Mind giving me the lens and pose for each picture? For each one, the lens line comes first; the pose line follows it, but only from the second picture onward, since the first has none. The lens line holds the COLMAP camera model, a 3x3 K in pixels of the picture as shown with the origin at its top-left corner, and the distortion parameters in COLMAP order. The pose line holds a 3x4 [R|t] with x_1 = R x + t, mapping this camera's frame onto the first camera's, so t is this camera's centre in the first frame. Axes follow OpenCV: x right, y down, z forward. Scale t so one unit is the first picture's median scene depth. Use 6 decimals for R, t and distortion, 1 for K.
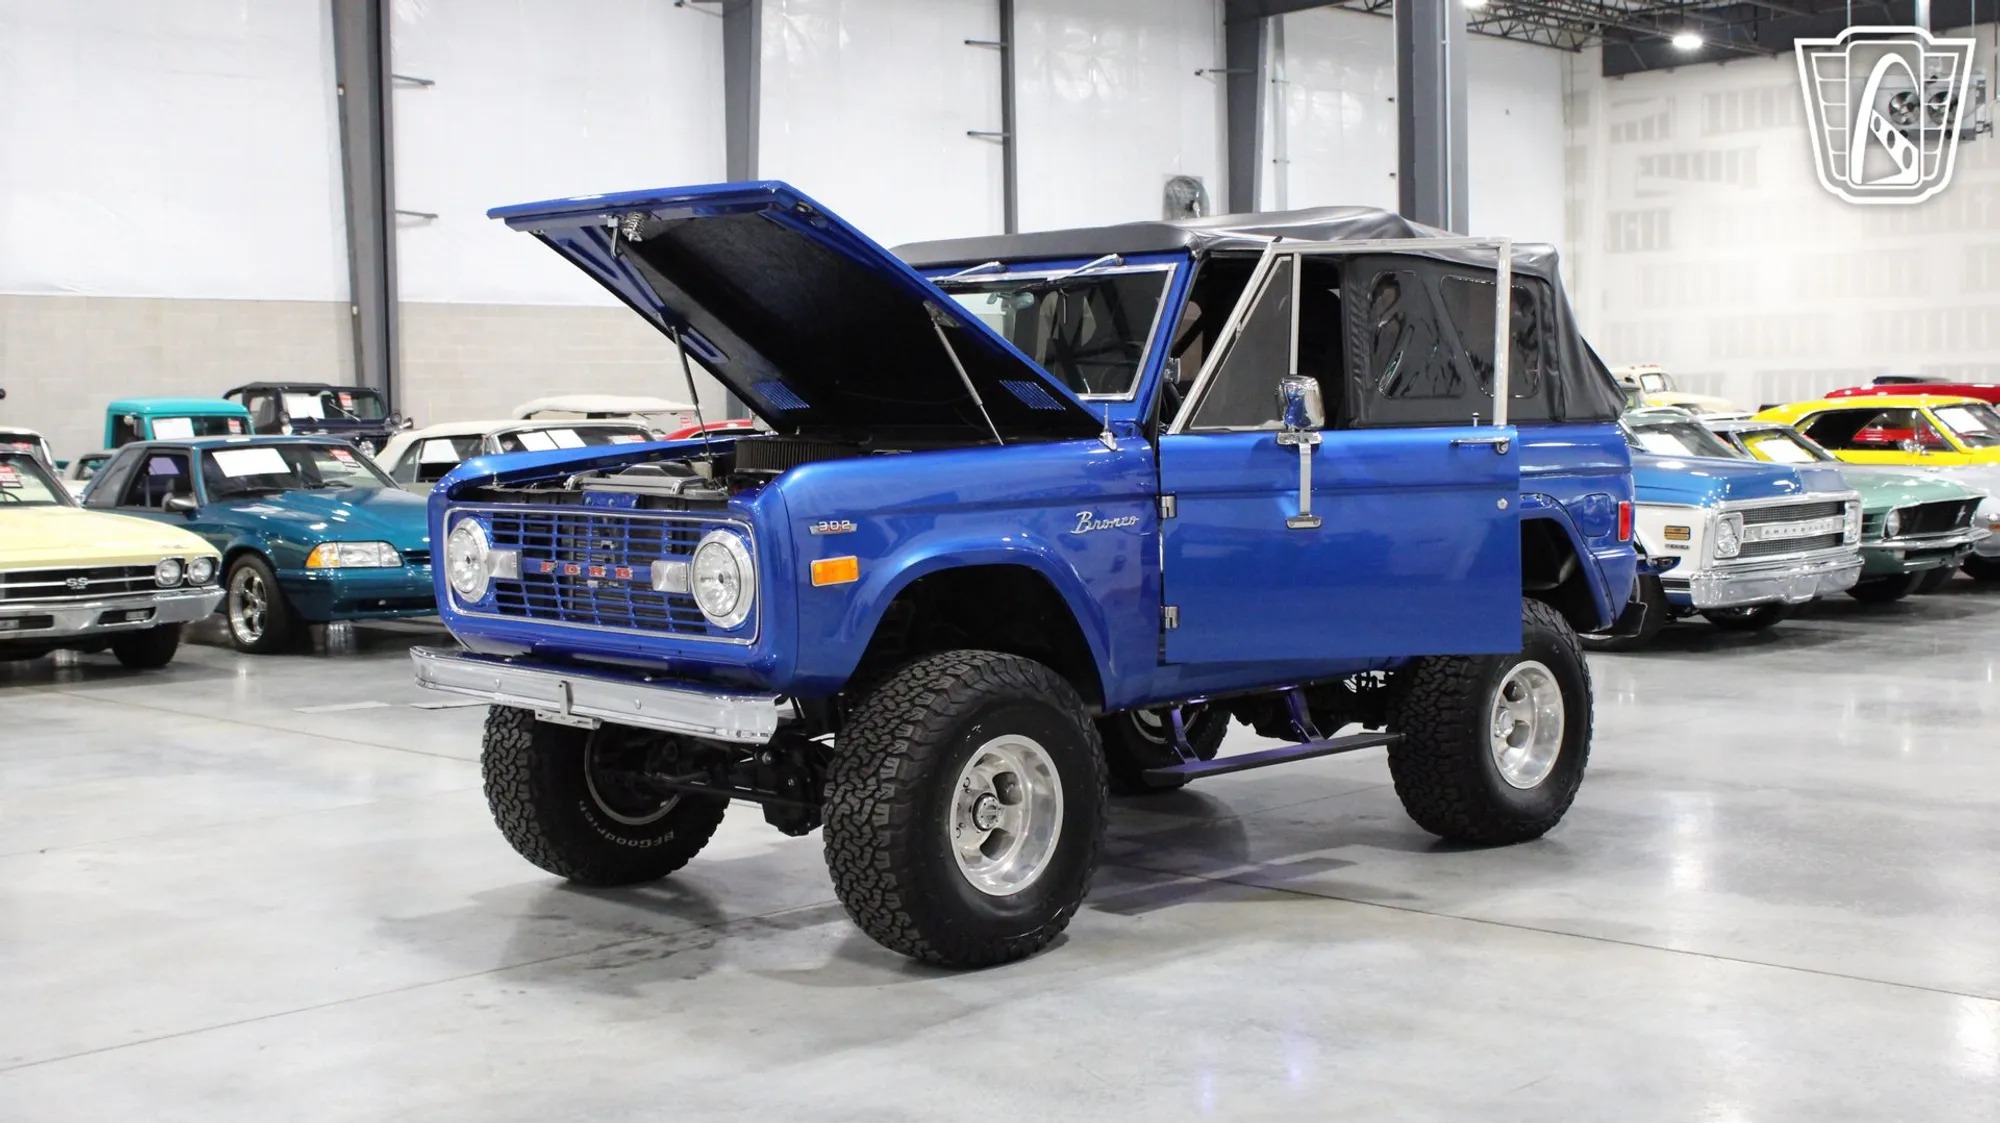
lens RADIAL K [[2421.5, 0, 971.6], [0, 2421.5, 543.1], [0, 0, 1]] dist [-0.047738, 0.000000]
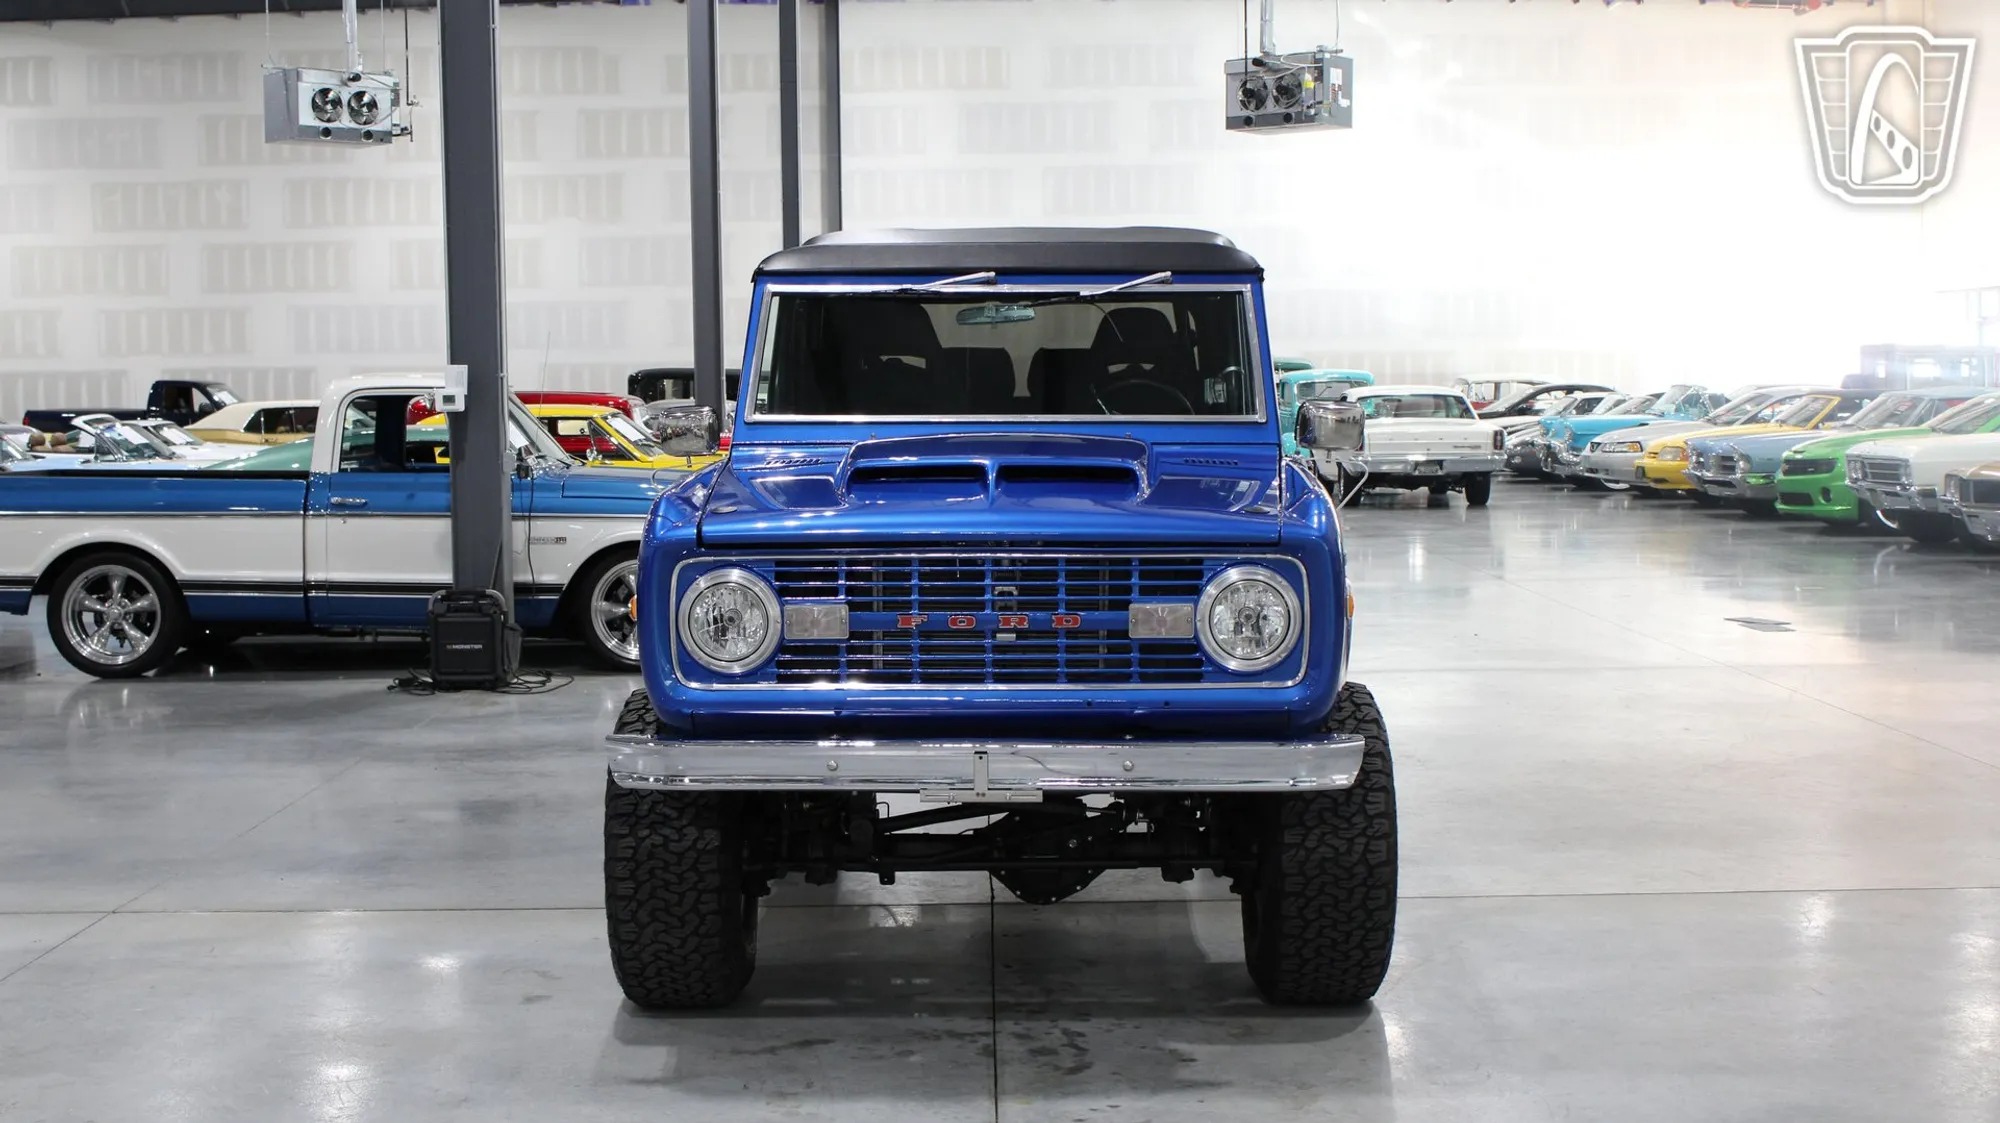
lens RADIAL K [[2632.1, 0, 946.4], [0, 2632.1, 504.3], [0, 0, 1]] dist [-0.026945, 0.000000]
pose [[0.711468, -0.025444, 0.702257, -0.746216], [0.039723, 0.999203, -0.004041, -0.024500], [-0.701595, 0.030771, 0.711912, 0.305875]]
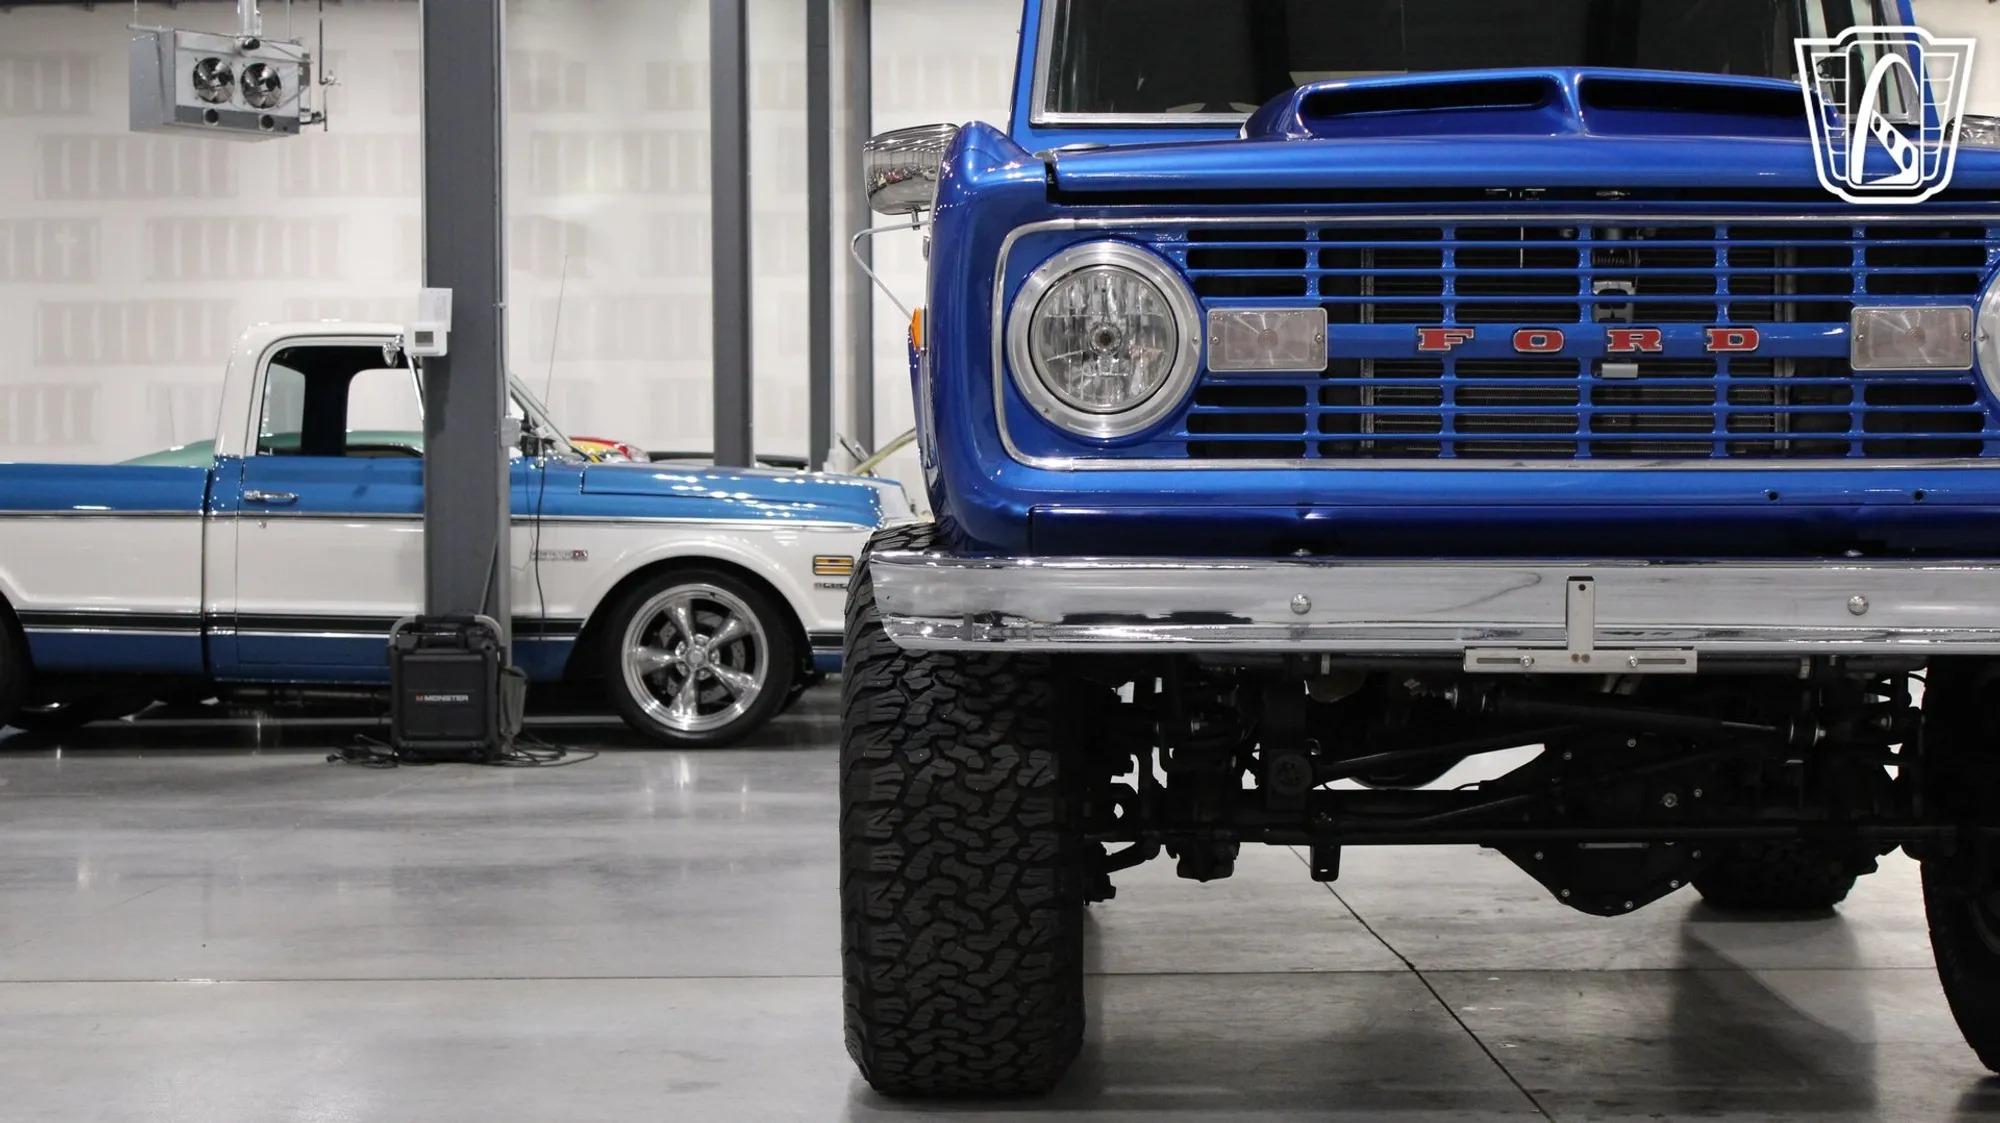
lens RADIAL K [[3285.8, 0, 997.5], [0, 3285.8, 520.0], [0, 0, 1]] dist [0.014484, 0.000000]
pose [[0.703034, 0.016938, 0.710954, -0.619125], [0.033959, 0.997776, -0.057353, 0.070322], [-0.710345, 0.064465, 0.700895, 0.575440]]
